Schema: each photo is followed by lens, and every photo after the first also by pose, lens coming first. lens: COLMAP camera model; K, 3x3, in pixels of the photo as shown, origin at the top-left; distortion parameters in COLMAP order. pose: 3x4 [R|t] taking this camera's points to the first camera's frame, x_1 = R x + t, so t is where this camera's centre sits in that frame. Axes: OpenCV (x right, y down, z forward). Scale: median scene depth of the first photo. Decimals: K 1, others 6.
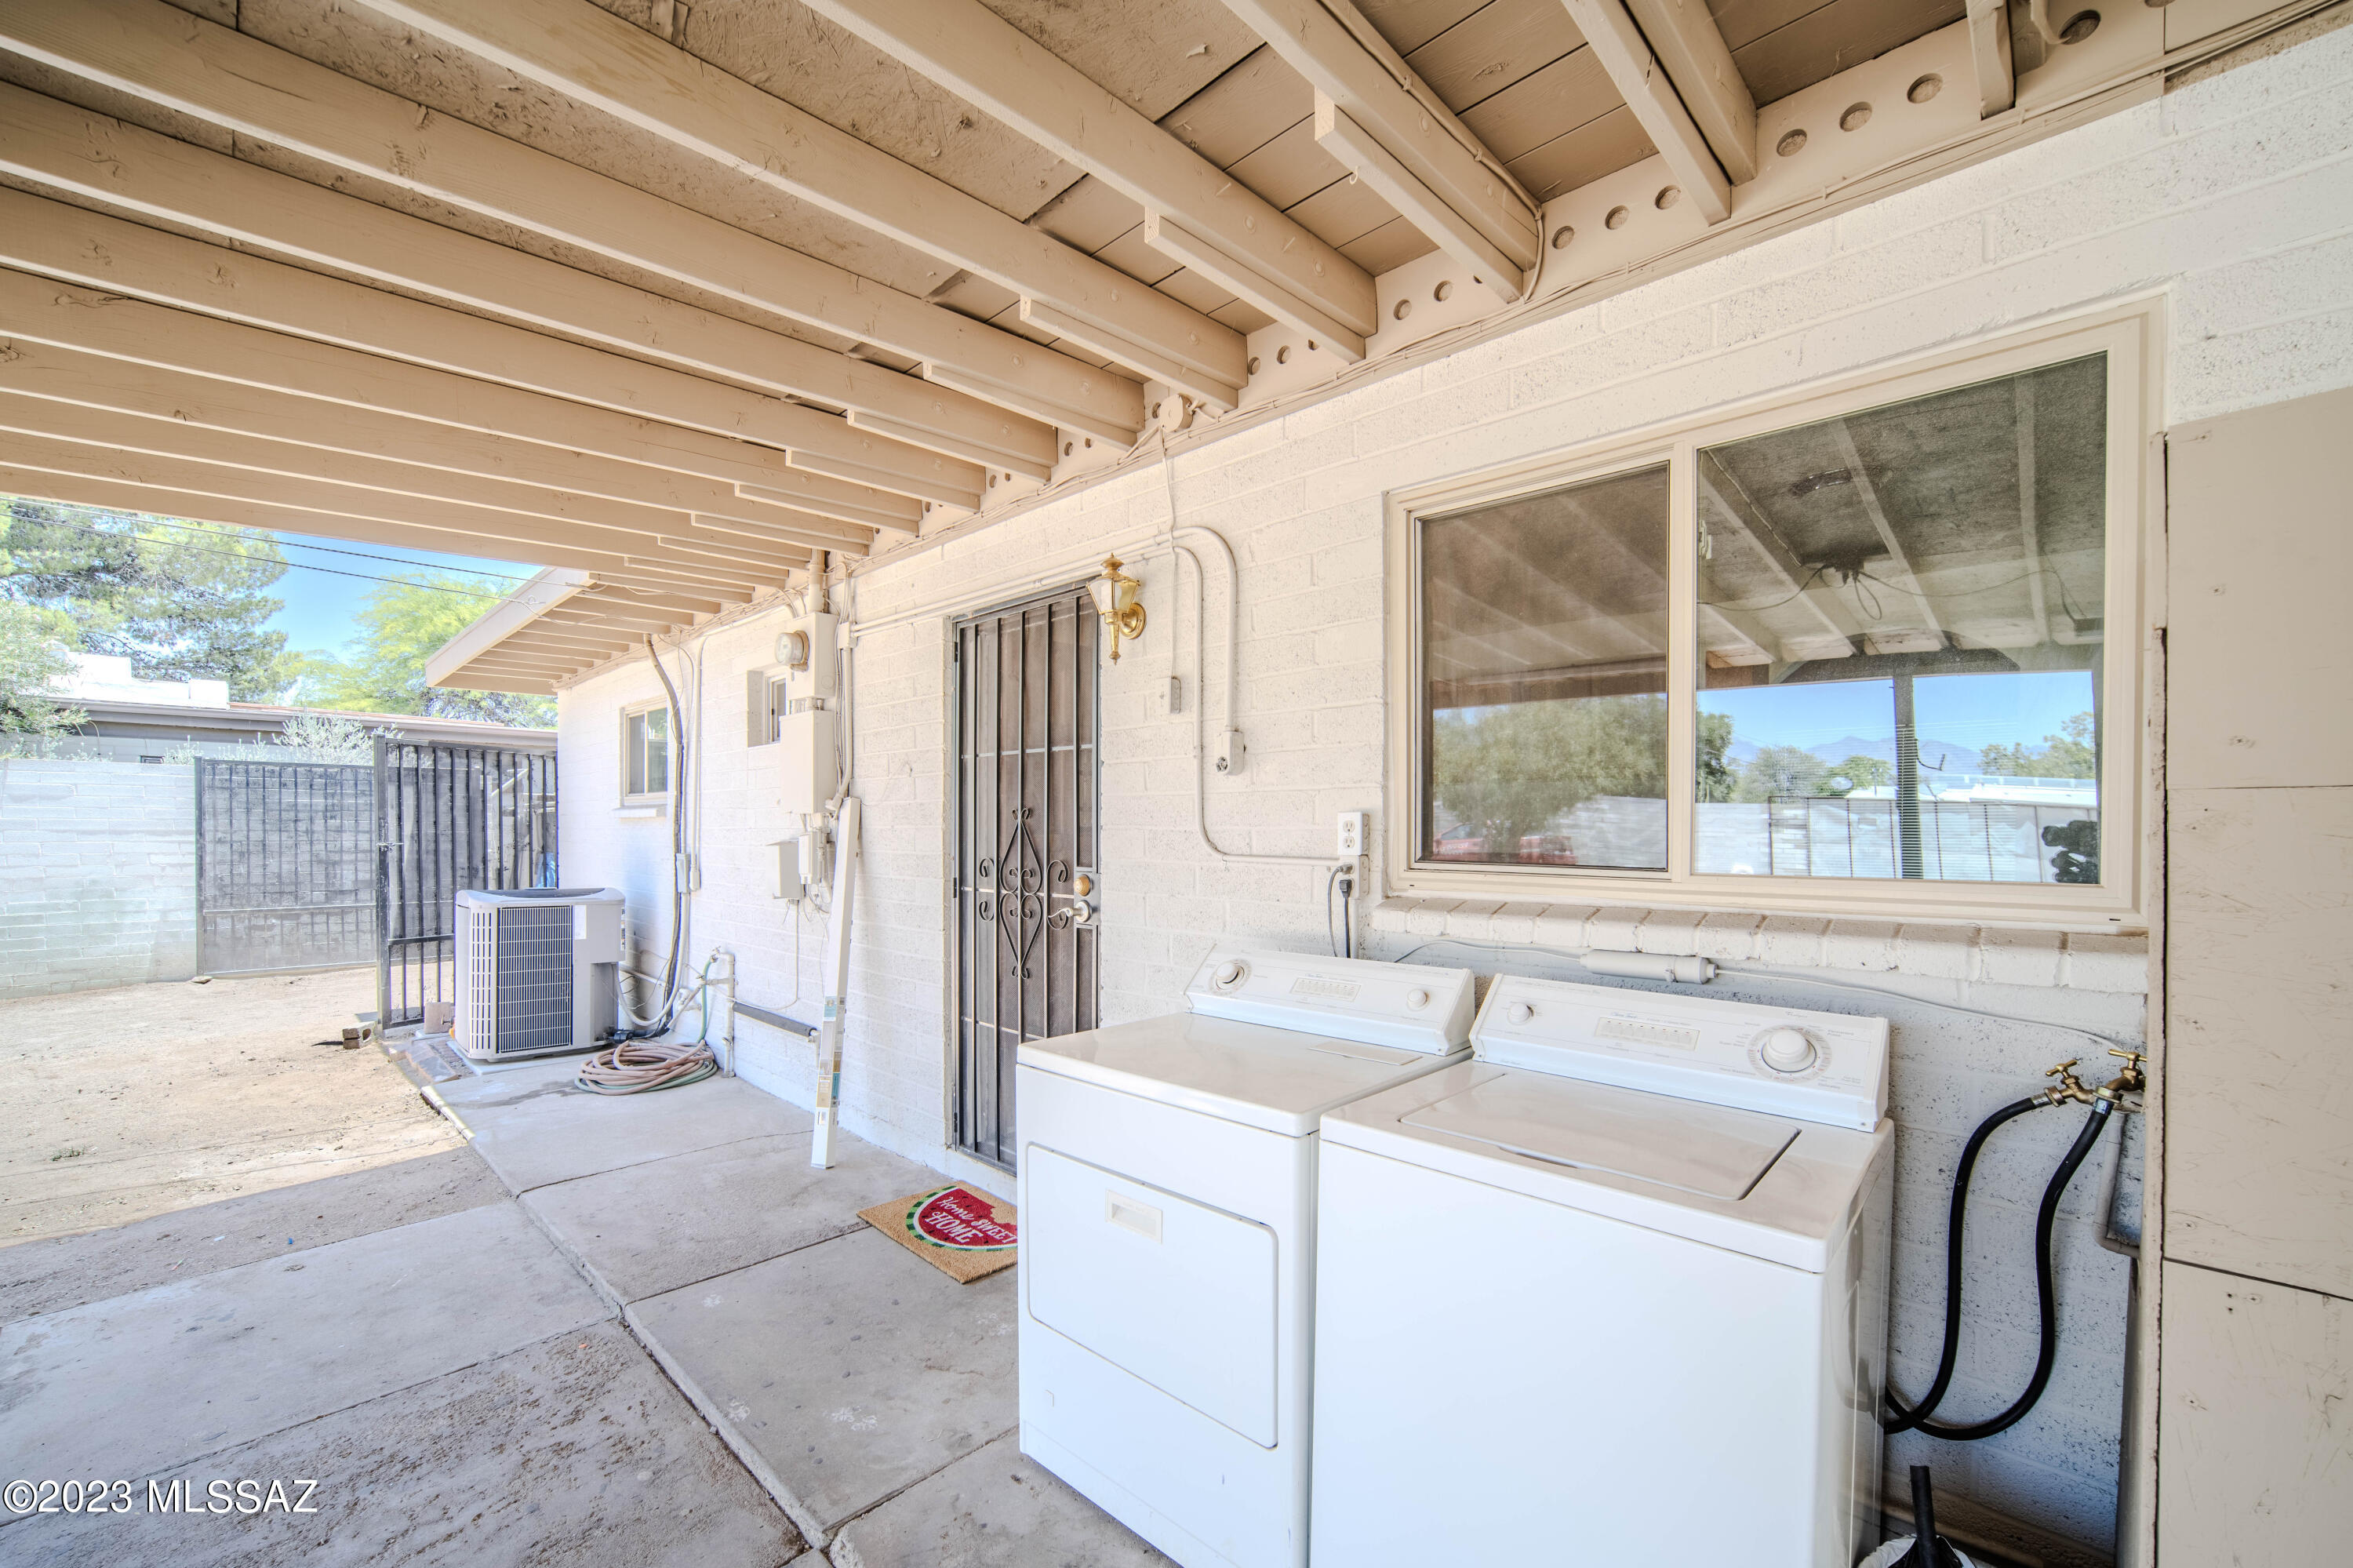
lens RADIAL K [[930.8, 0, 1174.8], [0, 930.8, 851.5], [0, 0, 1]] dist [-0.019416, 0.001613]
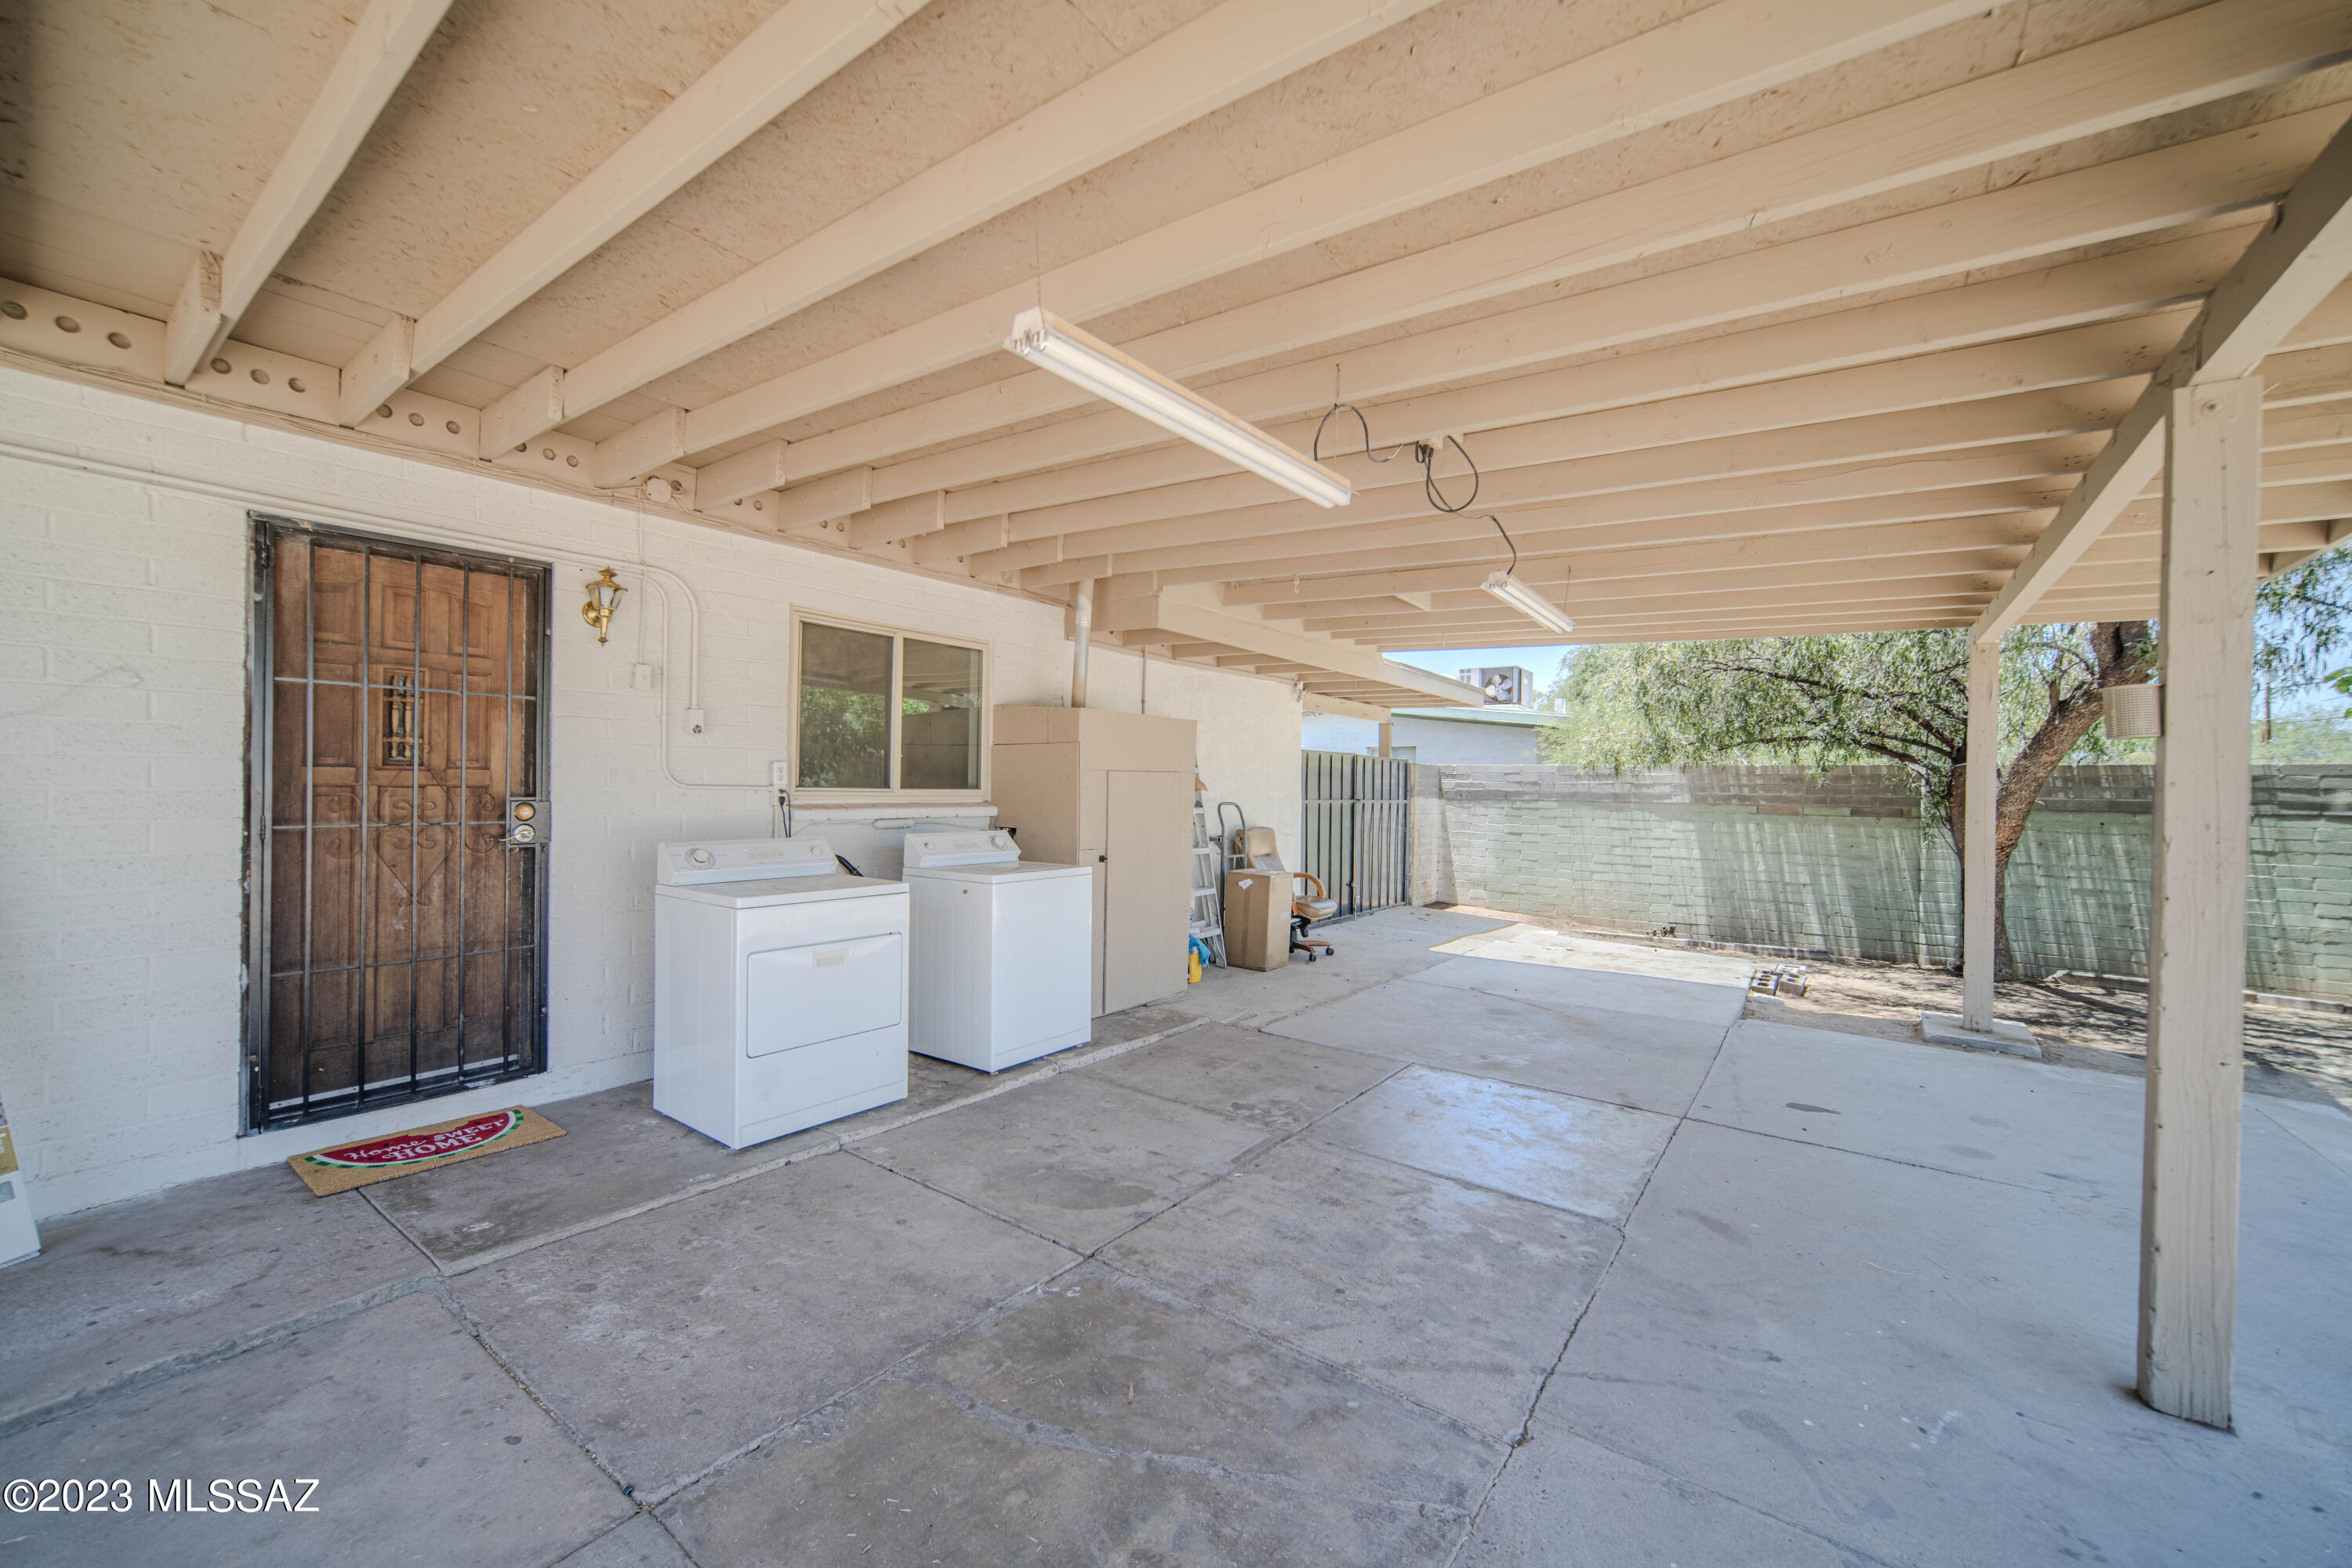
lens RADIAL K [[930.3, 0, 1170.1], [0, 930.3, 777.0], [0, 0, 1]] dist [-0.019416, 0.001613]
pose [[-0.120058, 0.001333, 0.992766, -1.050082], [-0.000251, 0.999999, -0.001373, -0.004956], [-0.992767, -0.000414, -0.120058, 0.241117]]
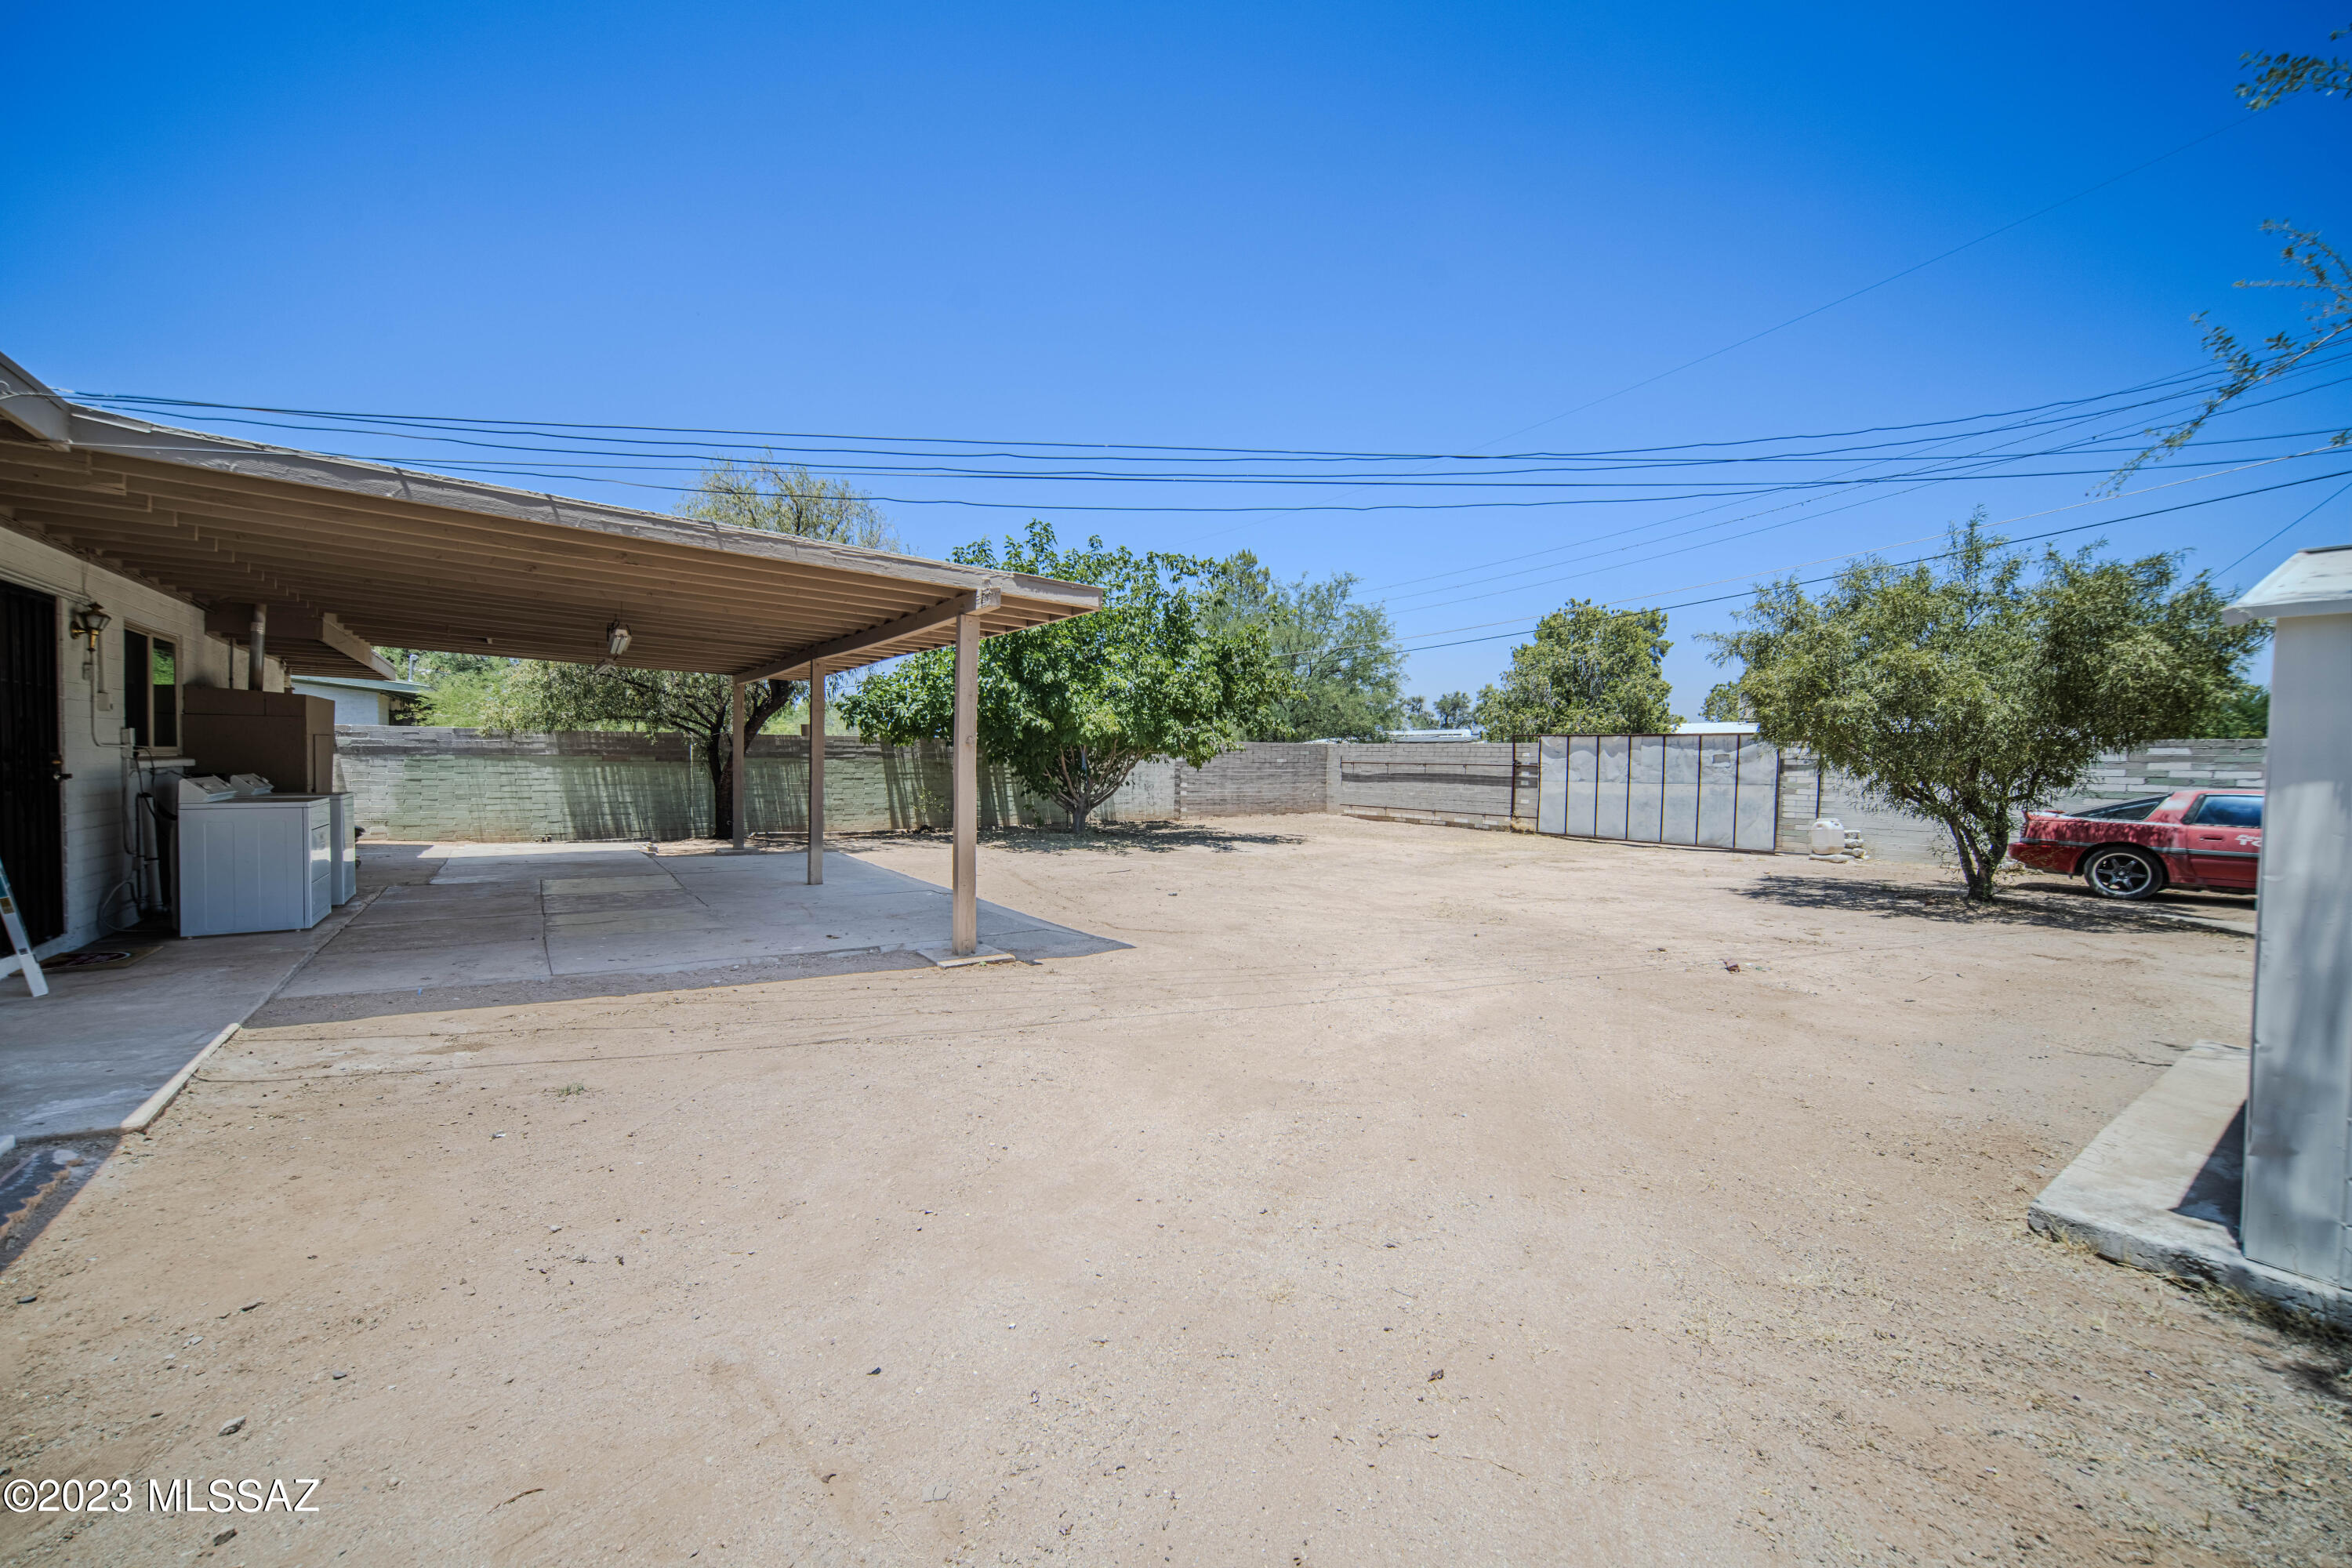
lens RADIAL K [[930.3, 0, 1179.1], [0, 930.3, 783.5], [0, 0, 1]] dist [-0.019416, 0.001613]
pose [[-0.980153, -0.023307, 0.196869, -2.011399], [-0.014973, 0.998932, 0.043715, -0.024896], [-0.197678, 0.039899, -0.979455, 1.782975]]
